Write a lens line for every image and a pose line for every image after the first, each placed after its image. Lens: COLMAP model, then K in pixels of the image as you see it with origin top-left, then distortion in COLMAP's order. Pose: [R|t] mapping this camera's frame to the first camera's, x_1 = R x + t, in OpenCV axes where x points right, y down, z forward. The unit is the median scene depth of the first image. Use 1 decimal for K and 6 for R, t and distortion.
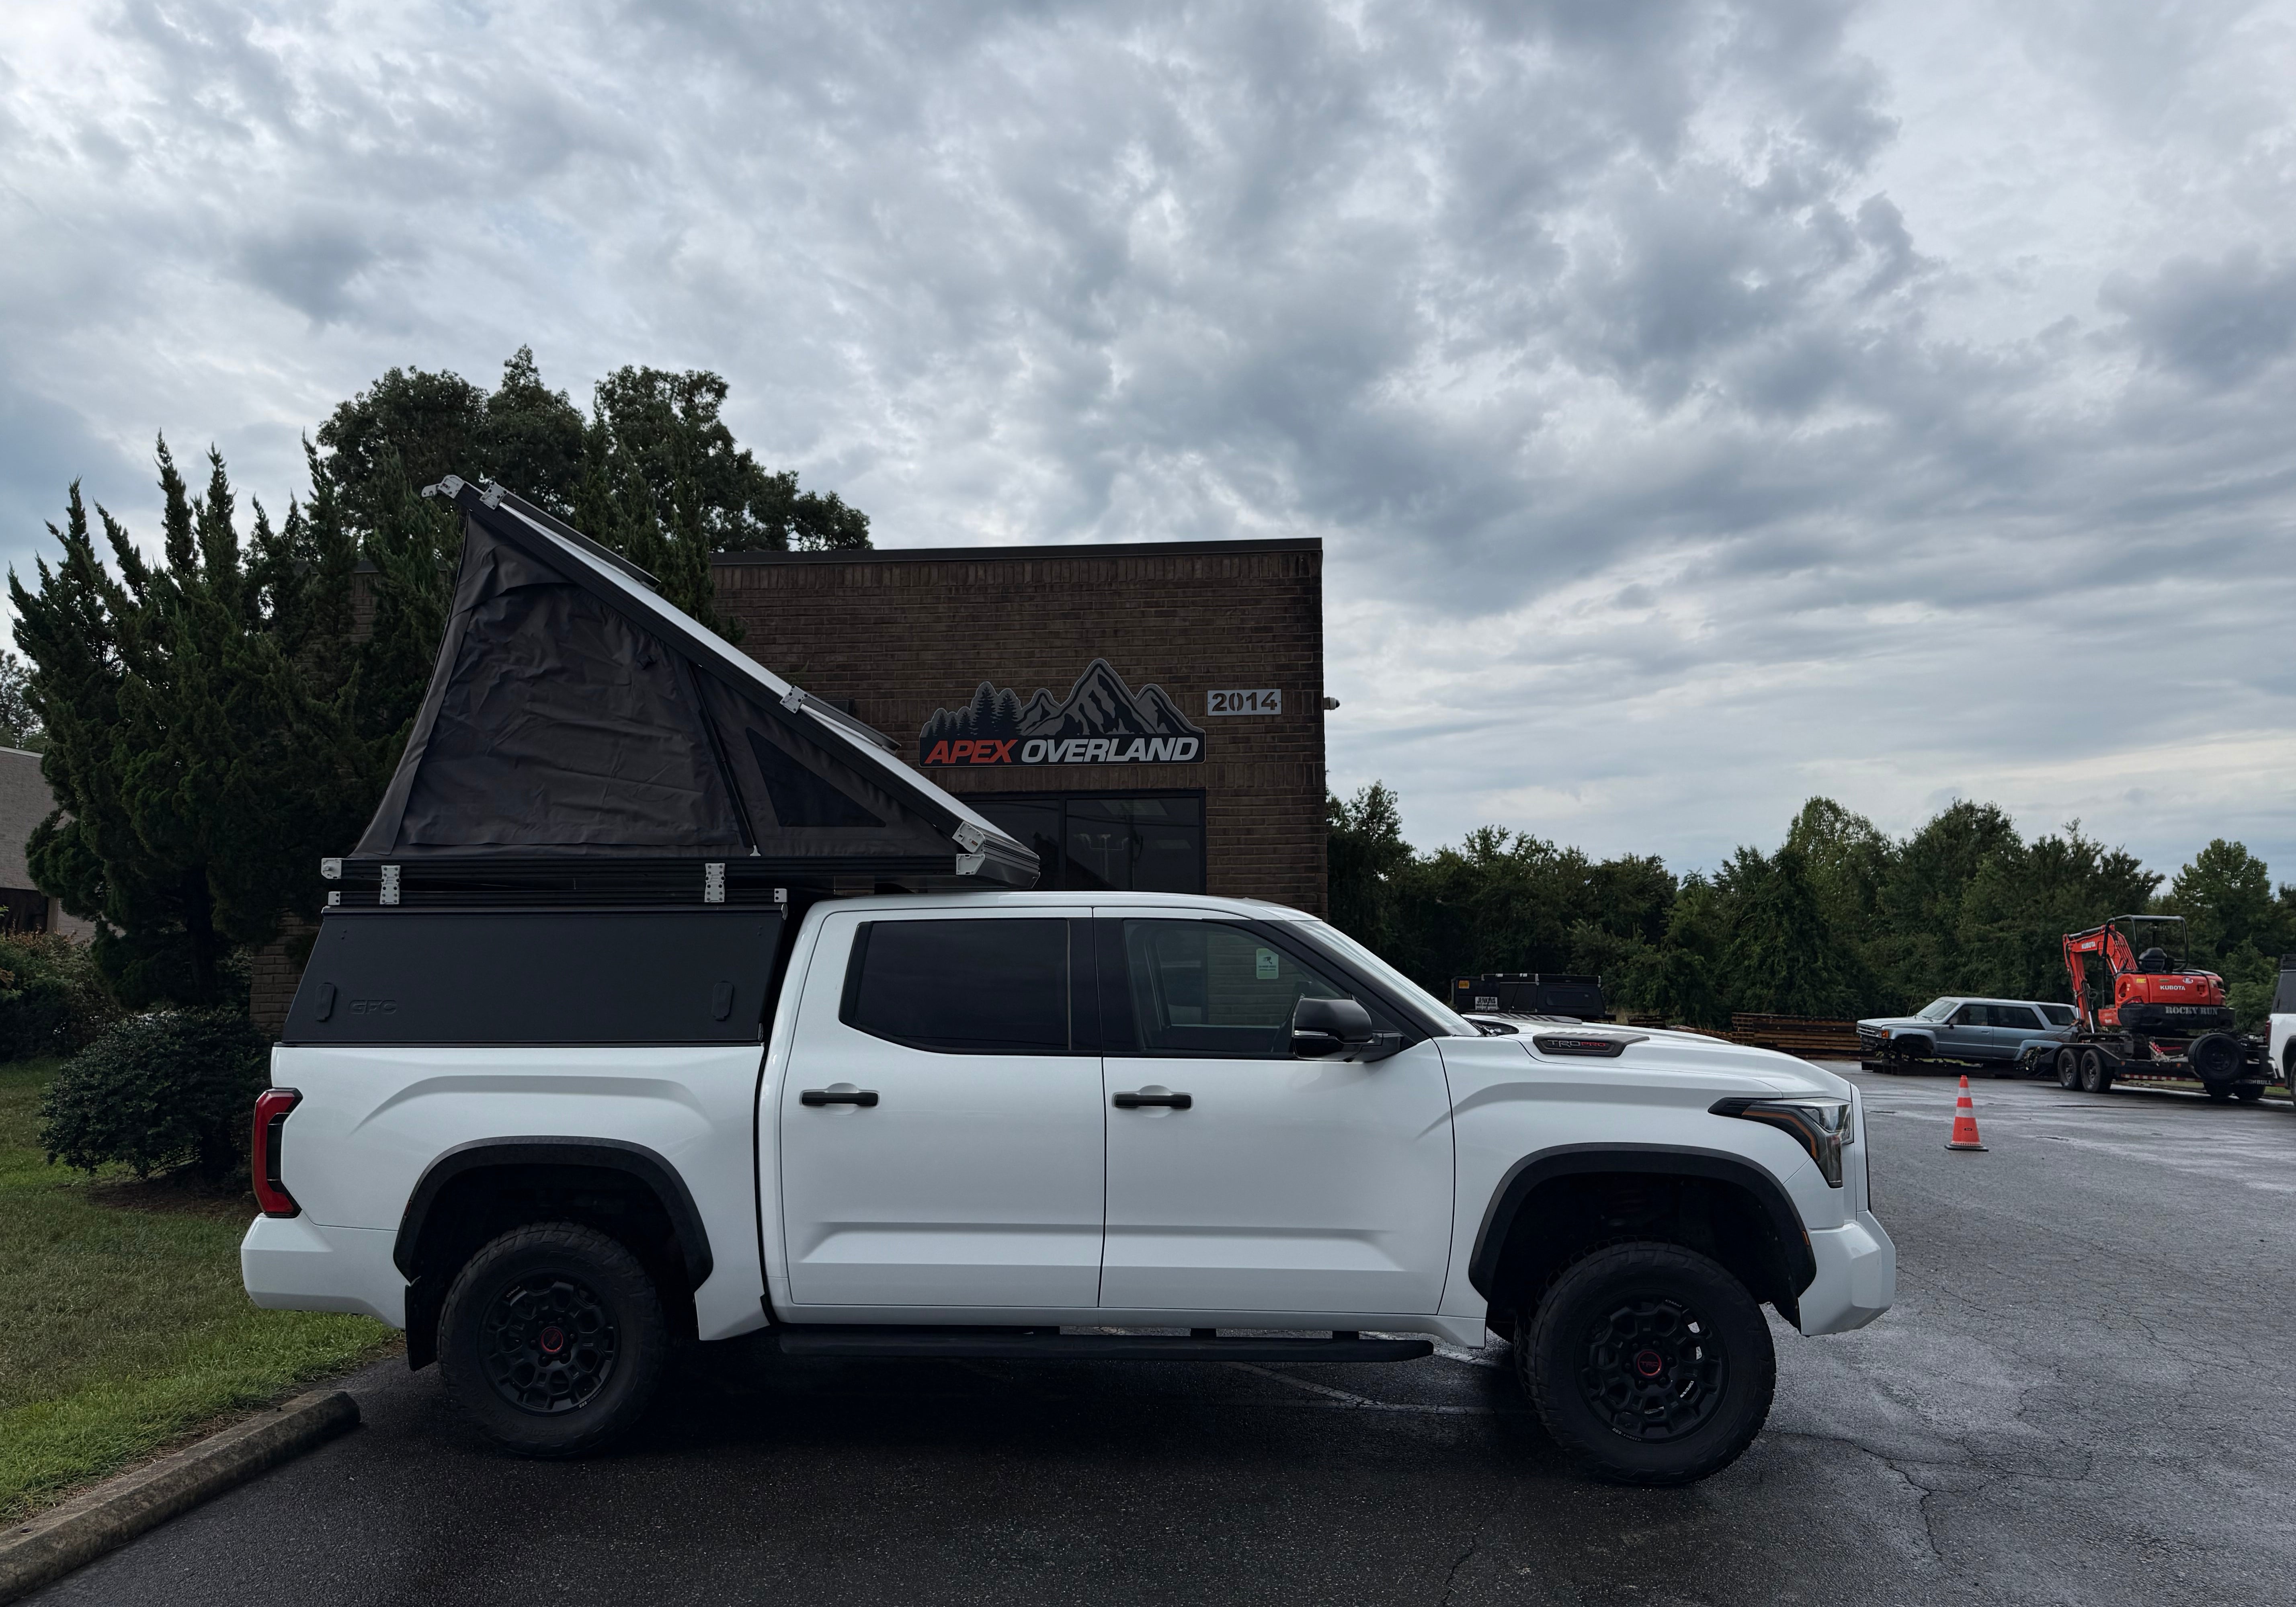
lens RADIAL K [[1716.5, 0, 1148.1], [0, 1716.5, 819.0], [0, 0, 1]] dist [0.093763, -0.118955]
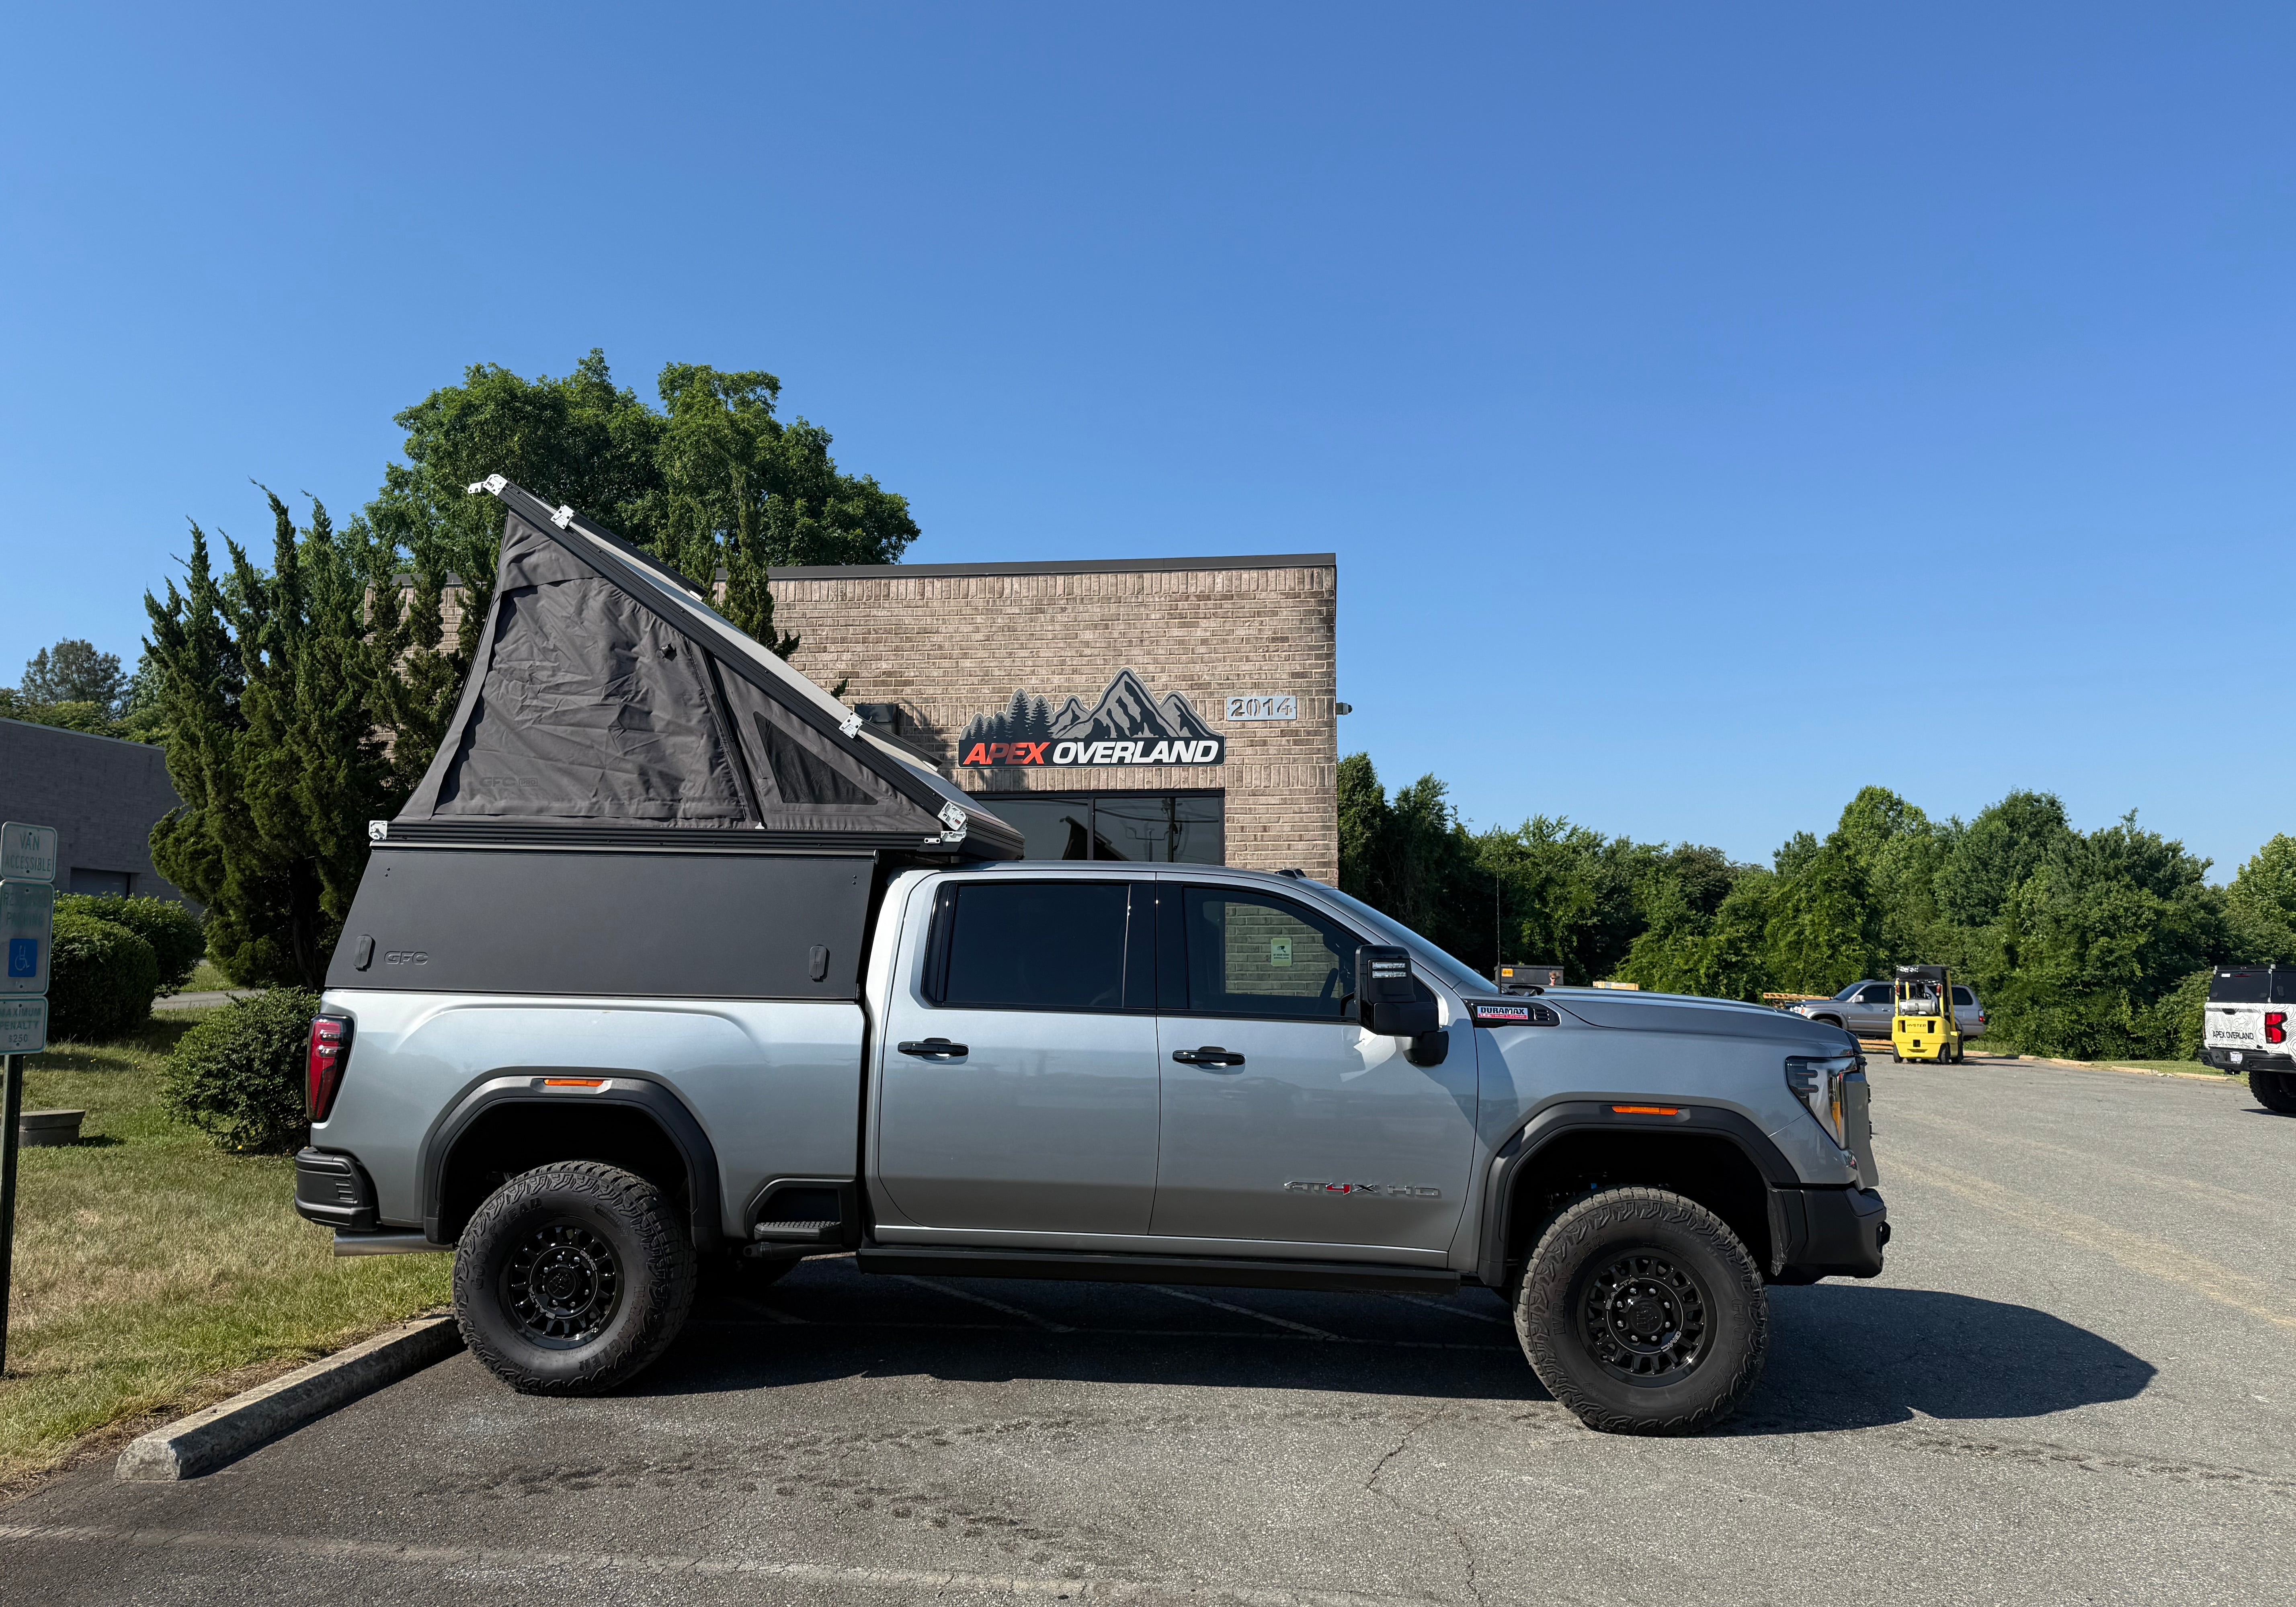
lens RADIAL K [[1716.5, 0, 1140.7], [0, 1716.5, 822.1], [0, 0, 1]] dist [0.093763, -0.118955]
pose [[0.999469, 0.005216, -0.032169, 0.015567], [-0.004862, 0.999927, 0.011067, -0.008367], [0.032224, -0.010904, 0.999421, -0.068624]]
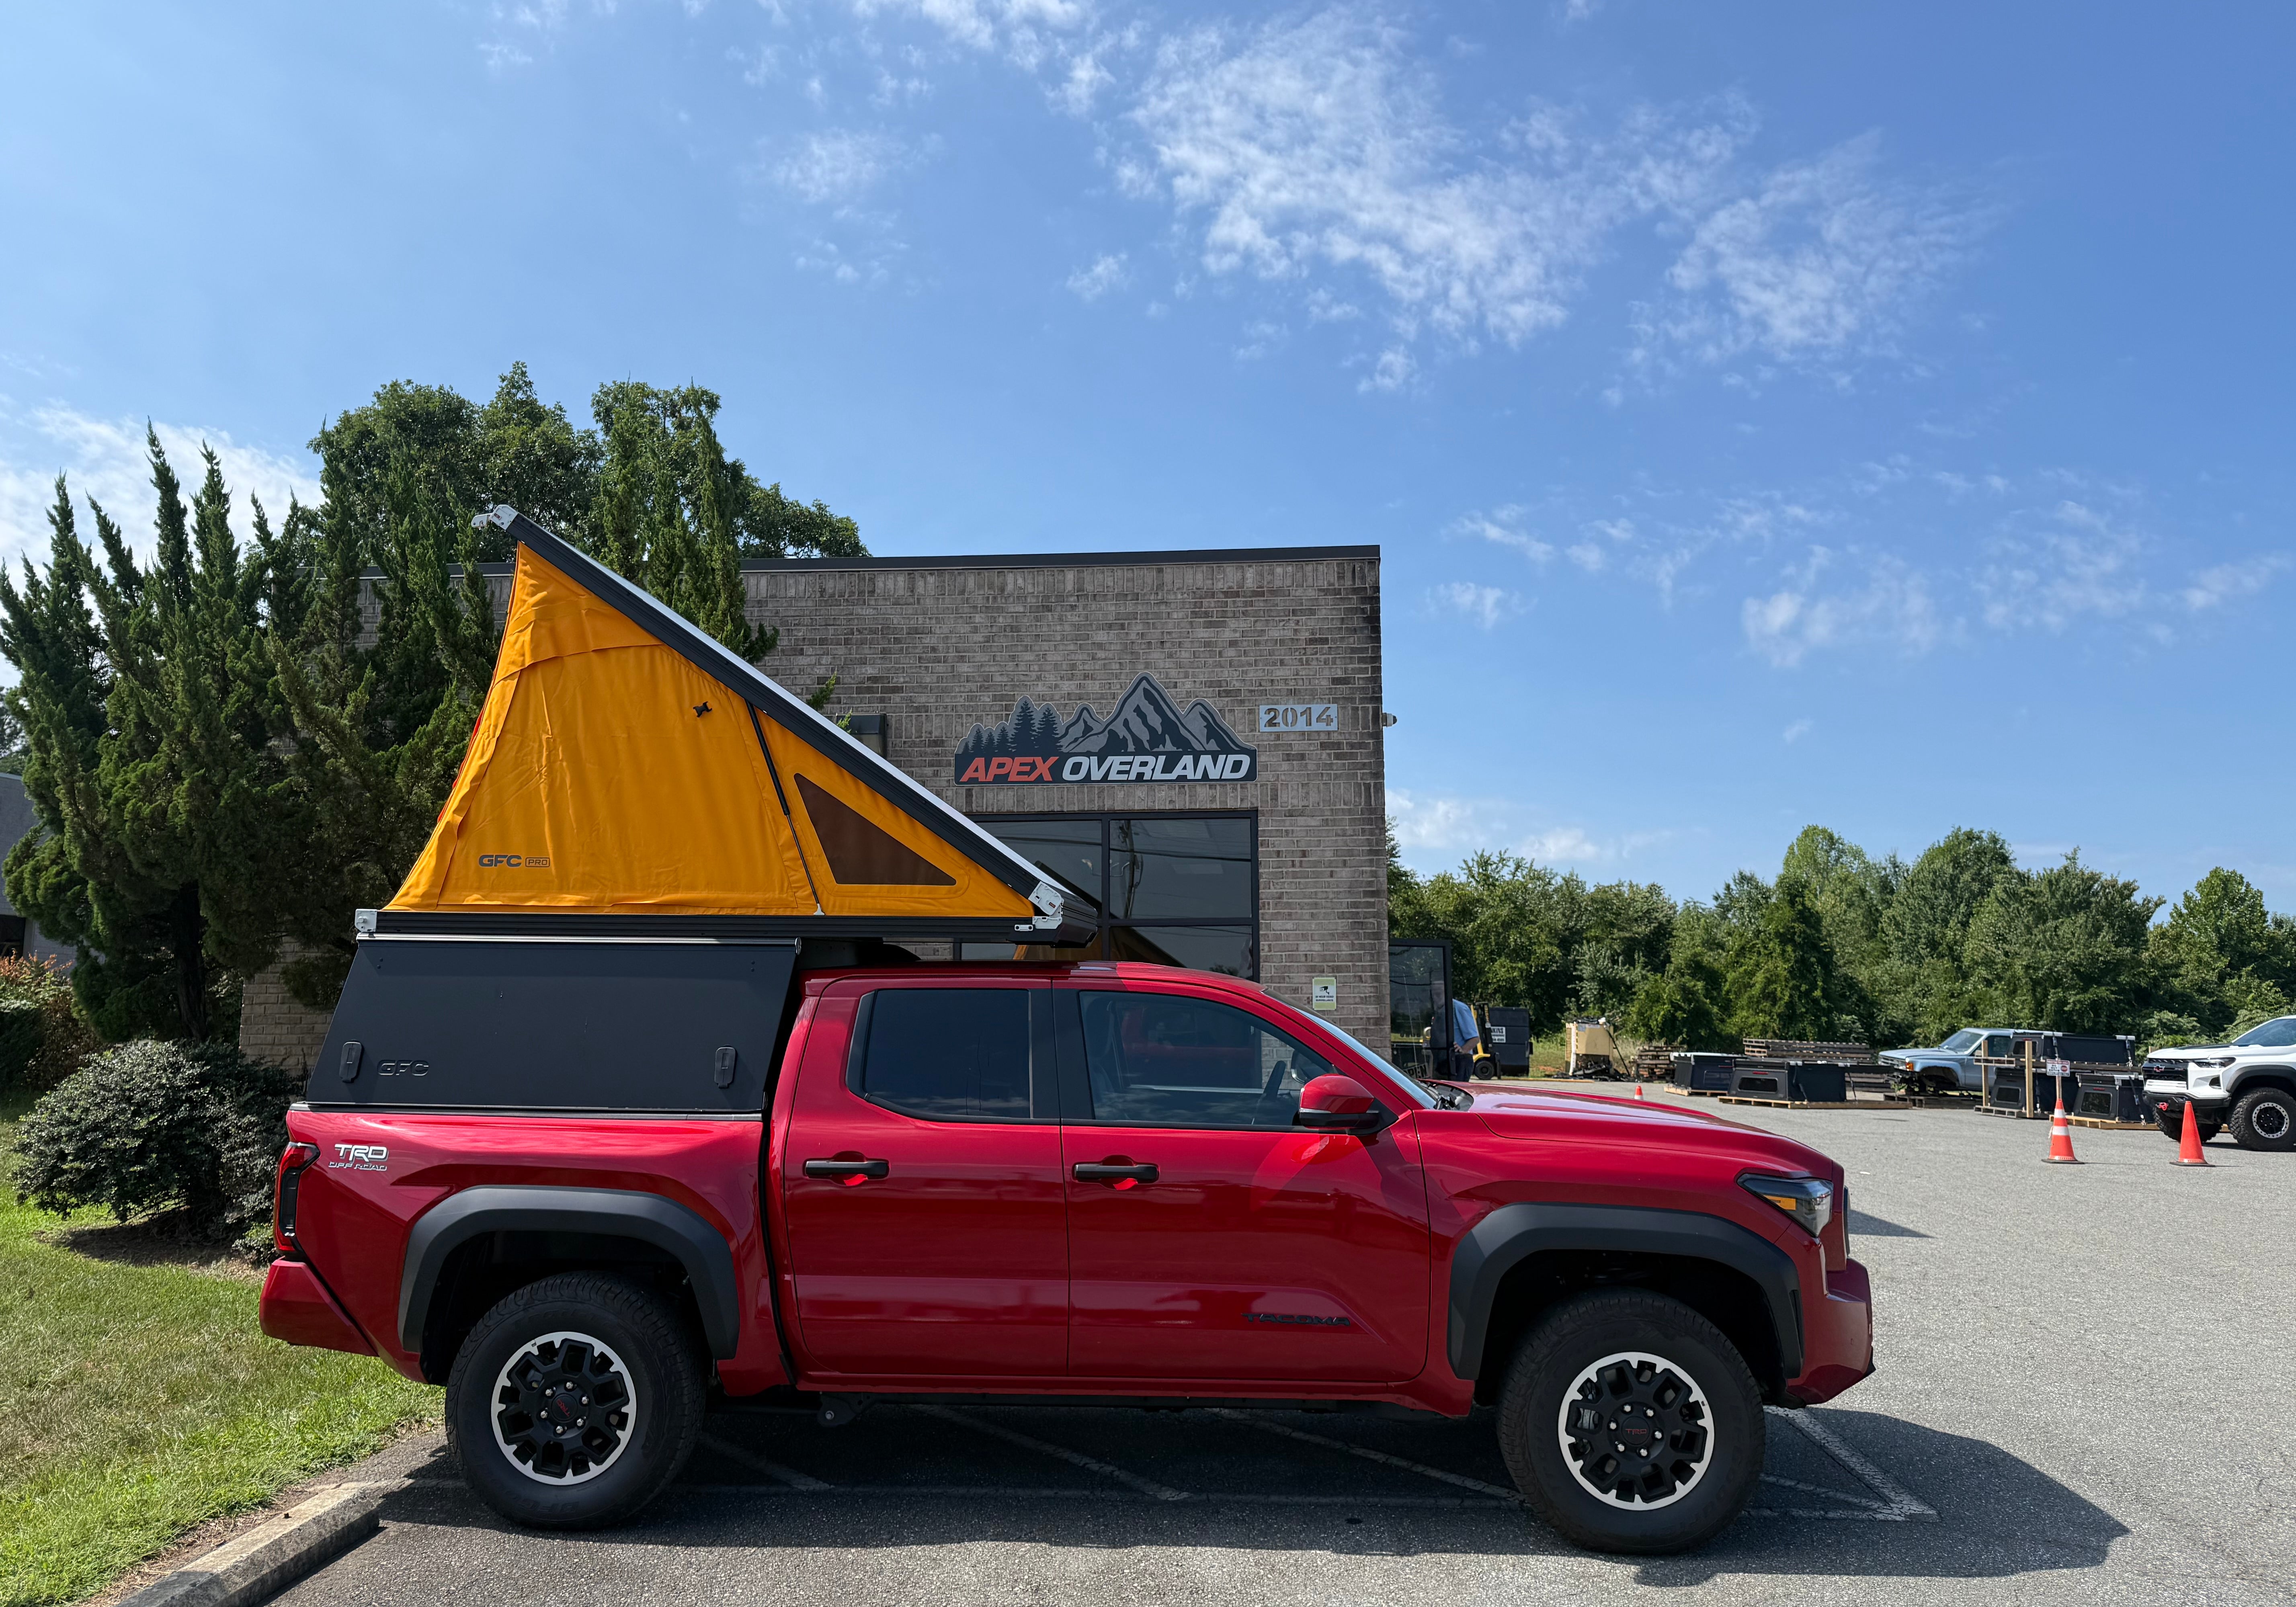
lens RADIAL K [[1716.5, 0, 1148.4], [0, 1716.5, 805.1], [0, 0, 1]] dist [0.093763, -0.118955]
pose [[0.999960, 0.003021, 0.008469, -0.034364], [-0.002818, 0.999711, -0.023884, 0.003218], [-0.008538, 0.023859, 0.999679, 0.054024]]
